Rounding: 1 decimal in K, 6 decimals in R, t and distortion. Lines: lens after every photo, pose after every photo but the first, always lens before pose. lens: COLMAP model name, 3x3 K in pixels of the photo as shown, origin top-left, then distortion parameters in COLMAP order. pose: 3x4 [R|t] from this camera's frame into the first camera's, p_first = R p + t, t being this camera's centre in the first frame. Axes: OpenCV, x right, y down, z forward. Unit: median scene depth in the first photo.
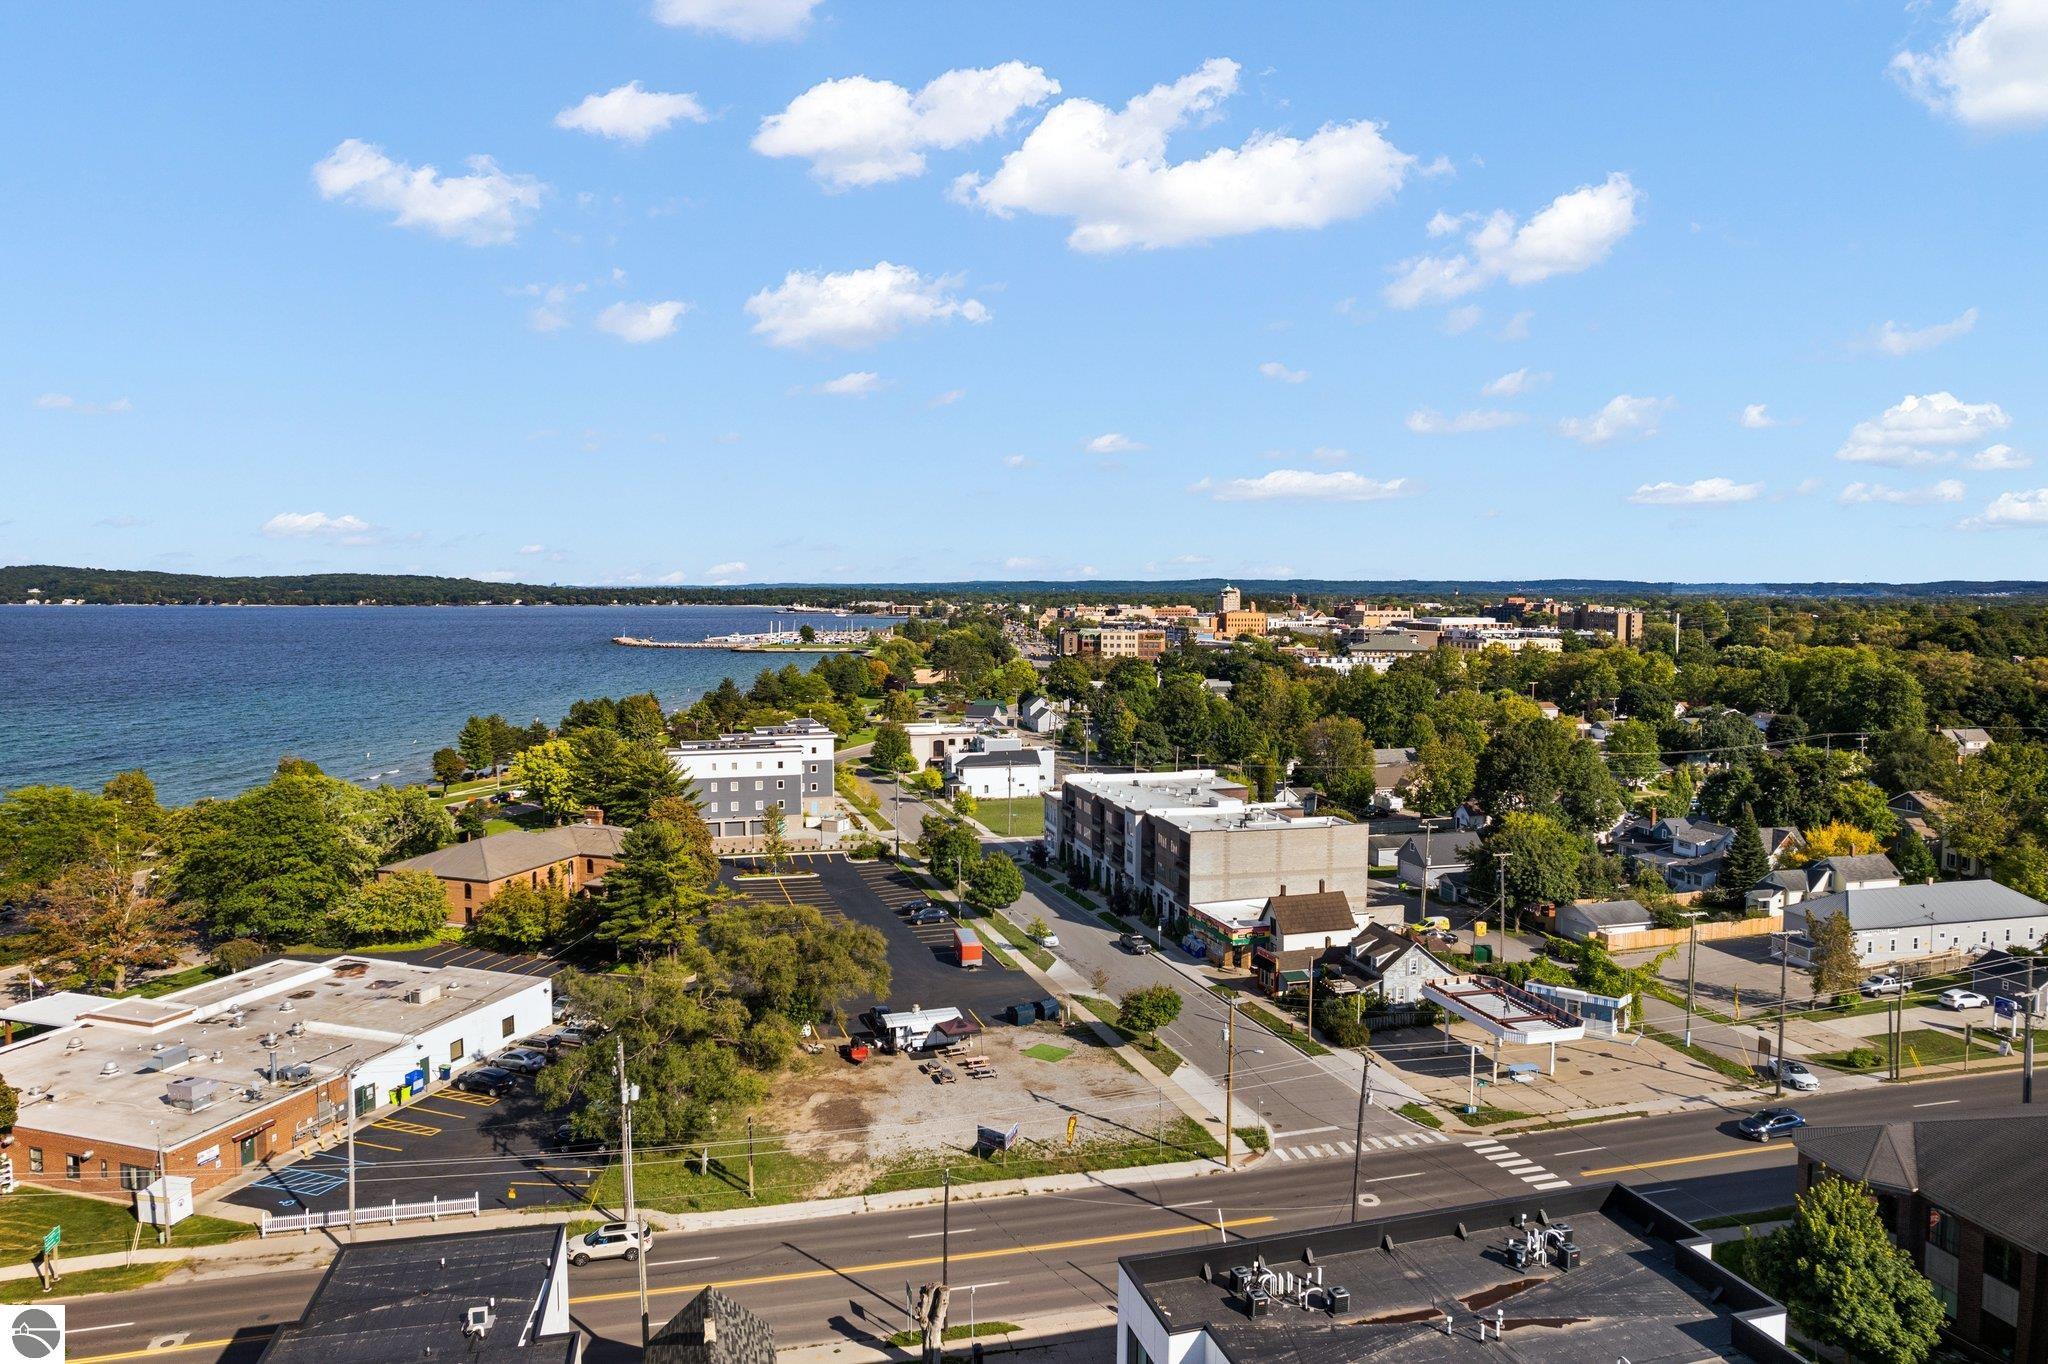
lens RADIAL K [[1305.5, 0, 1023.1], [0, 1305.5, 687.2], [0, 0, 1]] dist [-0.067862, 0.053040]
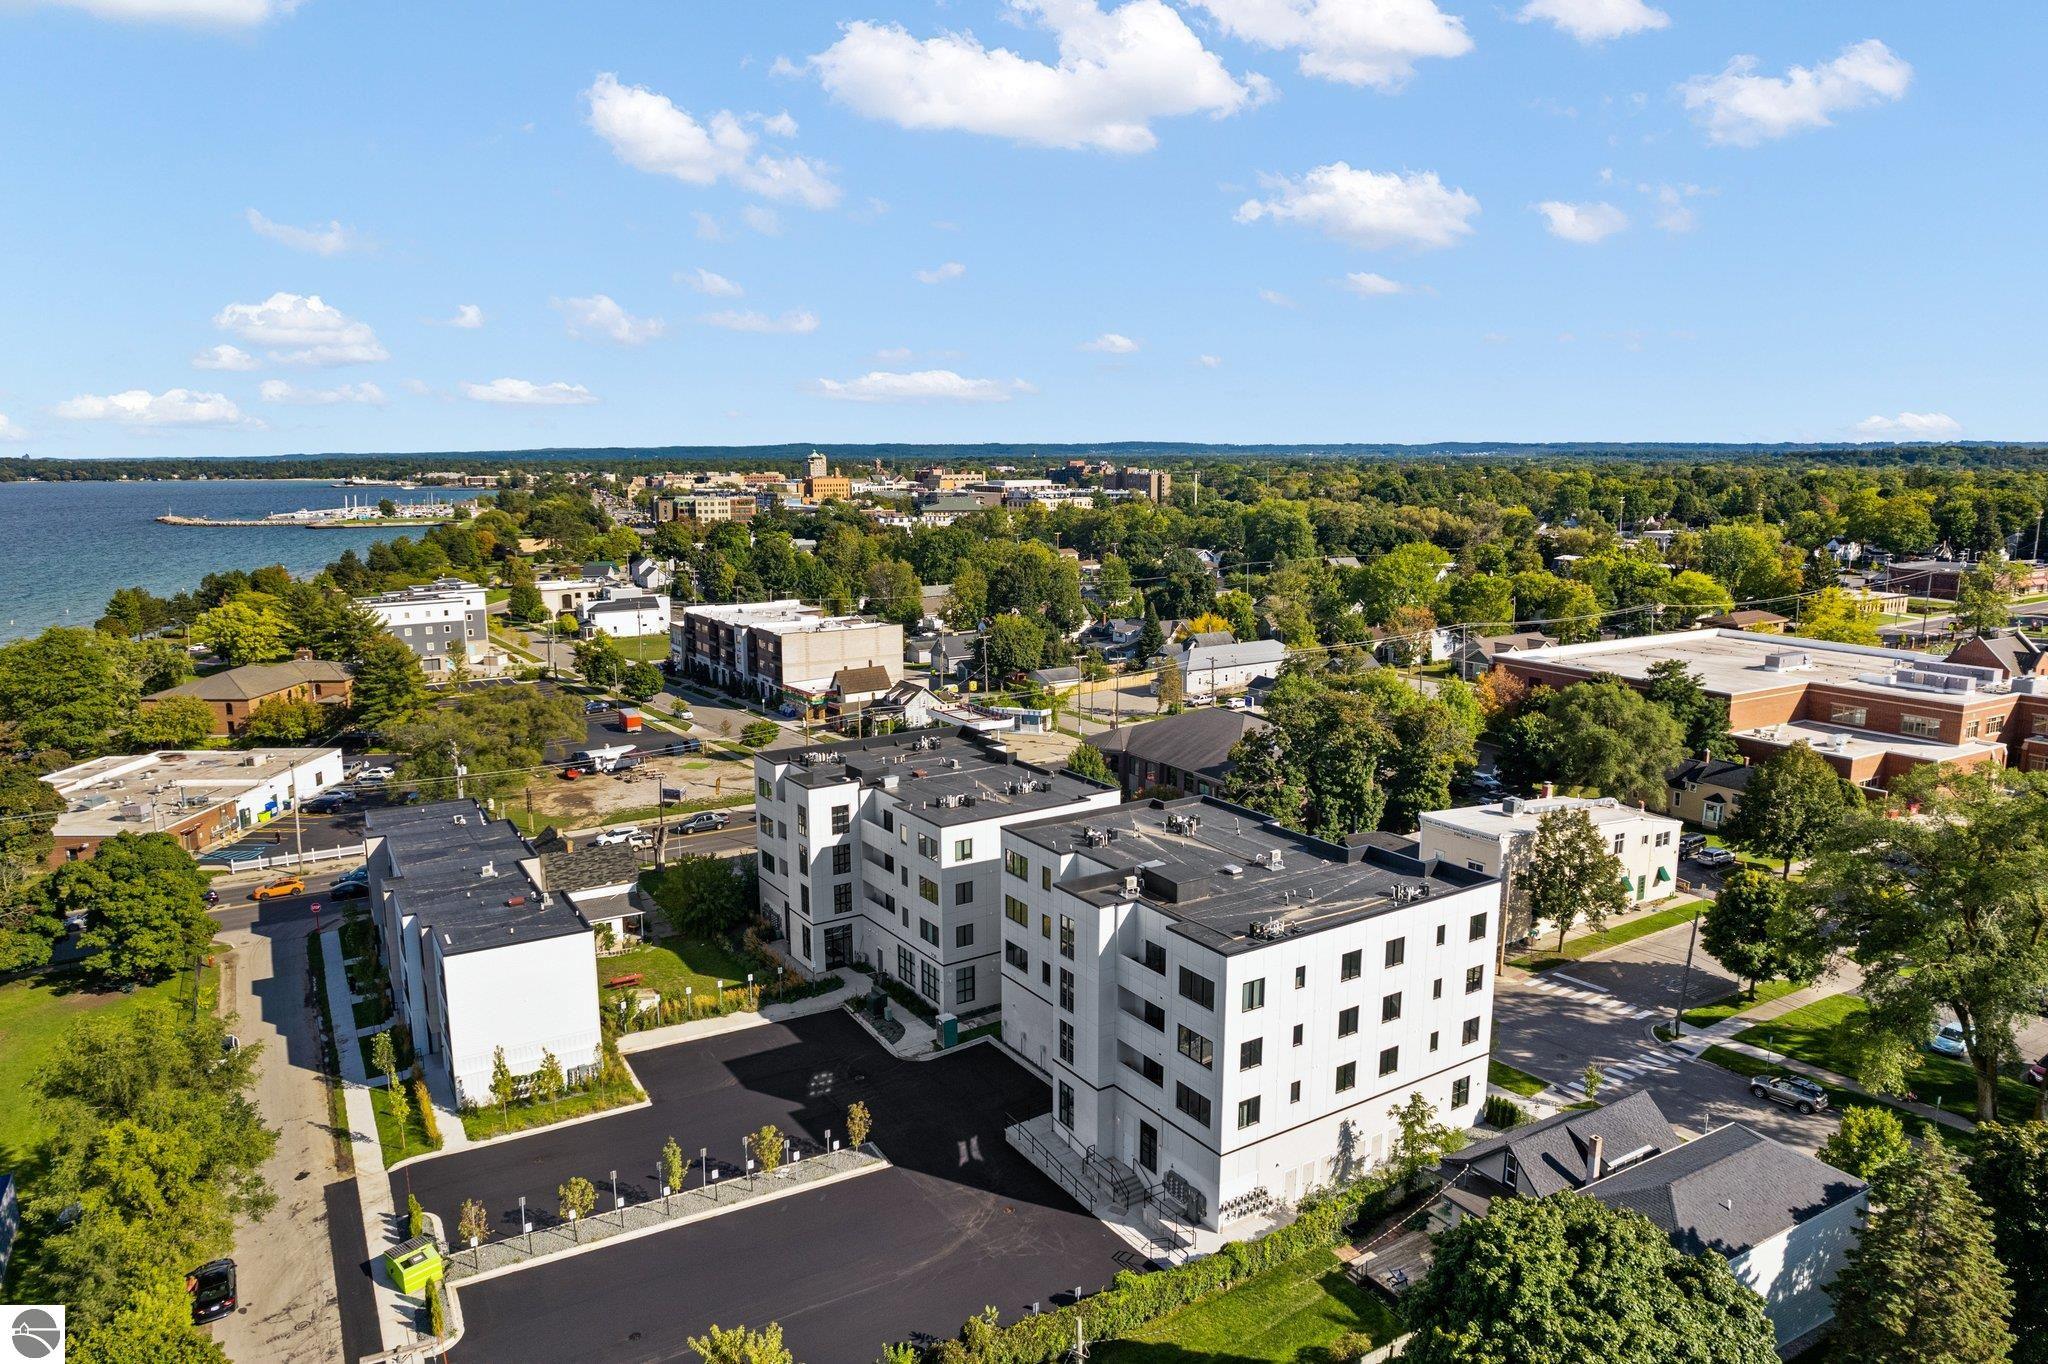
lens RADIAL K [[1305.5, 0, 1020.4], [0, 1305.5, 688.1], [0, 0, 1]] dist [-0.067862, 0.053040]
pose [[0.952717, -0.059822, 0.297911, -0.039197], [0.028821, 0.993799, 0.107389, 0.015814], [-0.302488, -0.093725, 0.948534, -0.337492]]
